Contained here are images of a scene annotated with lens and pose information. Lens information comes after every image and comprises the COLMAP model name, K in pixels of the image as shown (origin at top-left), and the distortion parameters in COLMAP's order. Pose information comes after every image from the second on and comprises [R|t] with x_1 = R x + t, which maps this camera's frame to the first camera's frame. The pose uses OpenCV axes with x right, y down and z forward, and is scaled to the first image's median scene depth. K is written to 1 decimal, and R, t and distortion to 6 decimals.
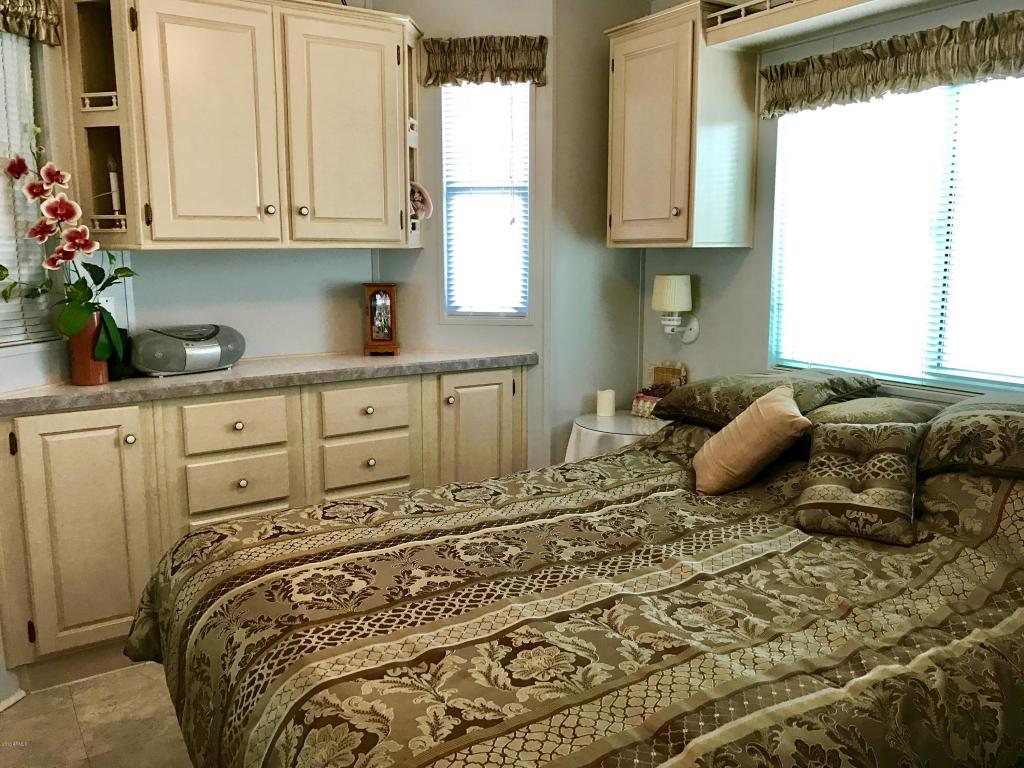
lens RADIAL K [[836.3, 0, 502.8], [0, 836.3, 377.3], [0, 0, 1]] dist [0.033409, -0.042628]
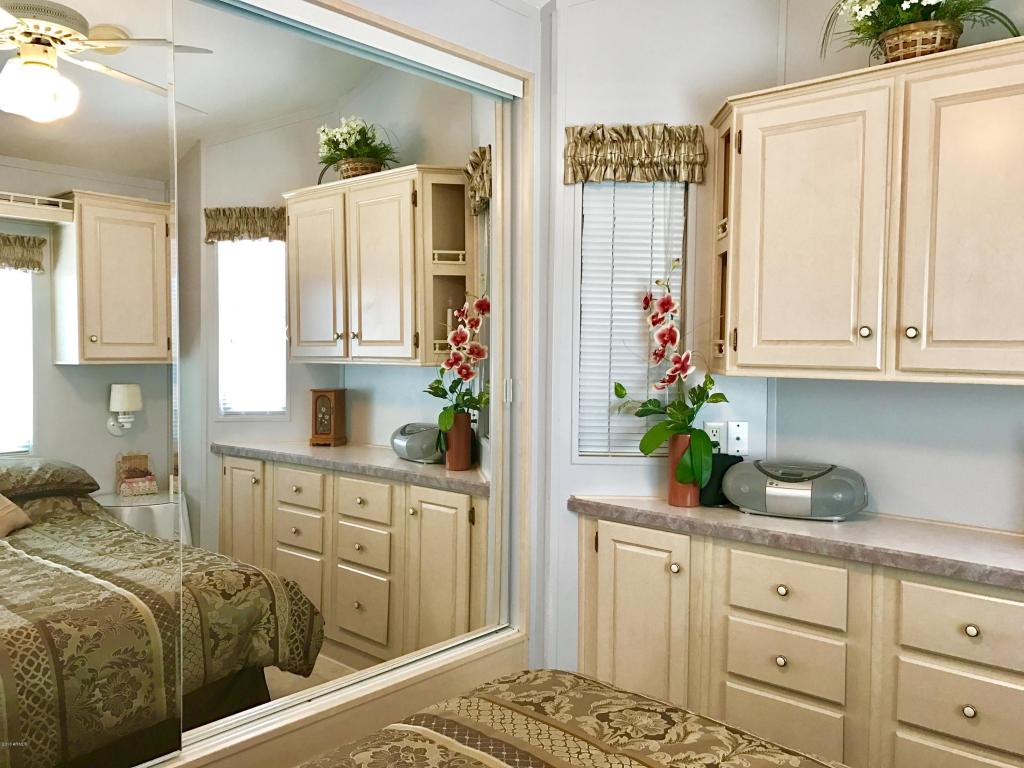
lens RADIAL K [[836.3, 0, 503.5], [0, 836.3, 385.4], [0, 0, 1]] dist [0.033409, -0.042628]
pose [[0.265229, 0.055810, -0.962569, 0.429845], [-0.158409, 0.987280, 0.013595, -0.117624], [0.951084, 0.148874, 0.270696, 0.518052]]
